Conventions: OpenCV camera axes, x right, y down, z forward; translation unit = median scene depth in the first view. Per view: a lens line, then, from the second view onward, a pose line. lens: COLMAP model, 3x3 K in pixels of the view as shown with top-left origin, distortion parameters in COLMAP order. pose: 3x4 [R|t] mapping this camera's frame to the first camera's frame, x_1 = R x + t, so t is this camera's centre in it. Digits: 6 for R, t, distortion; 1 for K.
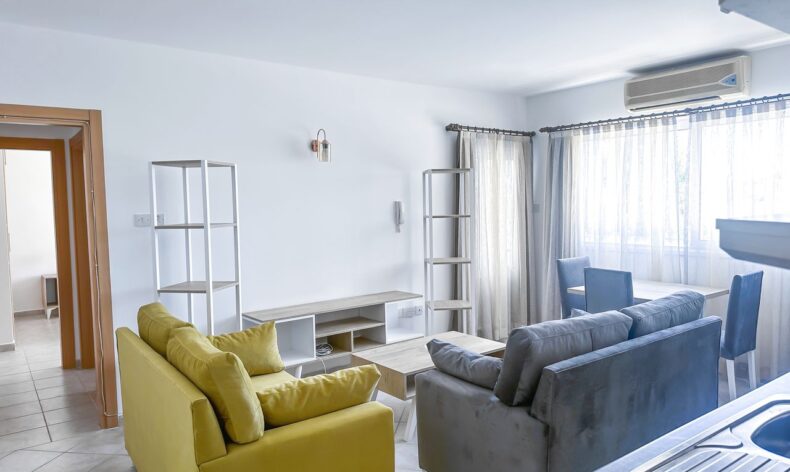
lens RADIAL K [[555.2, 0, 393.7], [0, 555.2, 233.7], [0, 0, 1]] dist [0.044998, -0.048601]
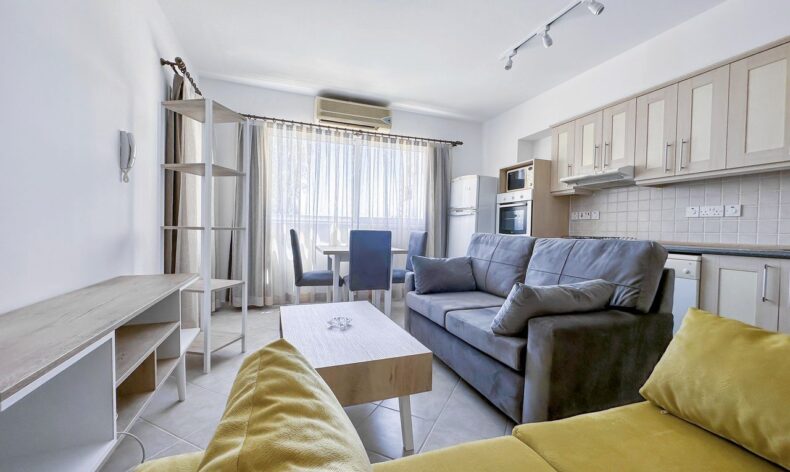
lens RADIAL K [[312.6, 0, 394.2], [0, 312.6, 238.3], [0, 0, 1]] dist [0.001392, 0.000716]
pose [[0.267224, -0.002024, 0.963632, -0.303626], [0.036692, 0.999294, -0.008076, 0.089886], [-0.962936, 0.037516, 0.267109, 0.765323]]
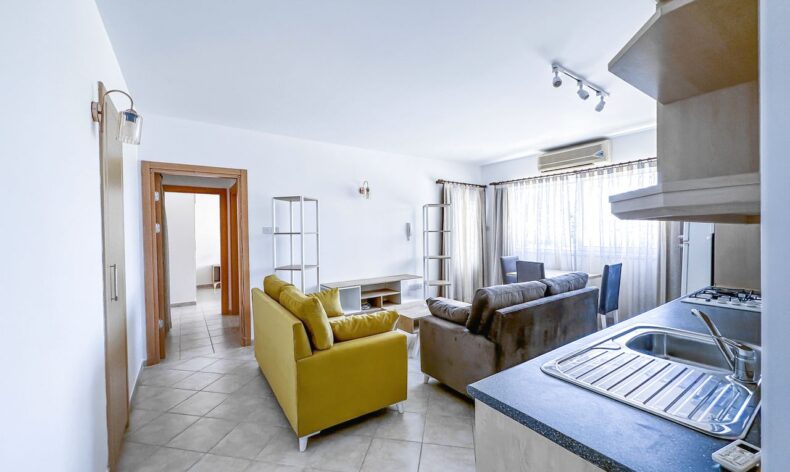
lens RADIAL K [[312.6, 0, 390.7], [0, 312.6, 234.6], [0, 0, 1]] dist [0.001392, 0.000716]
pose [[0.999012, 0.008093, -0.043697, -0.006557], [-0.010030, 0.998968, -0.044296, 0.027696], [0.043294, 0.044690, 0.998062, 0.009501]]
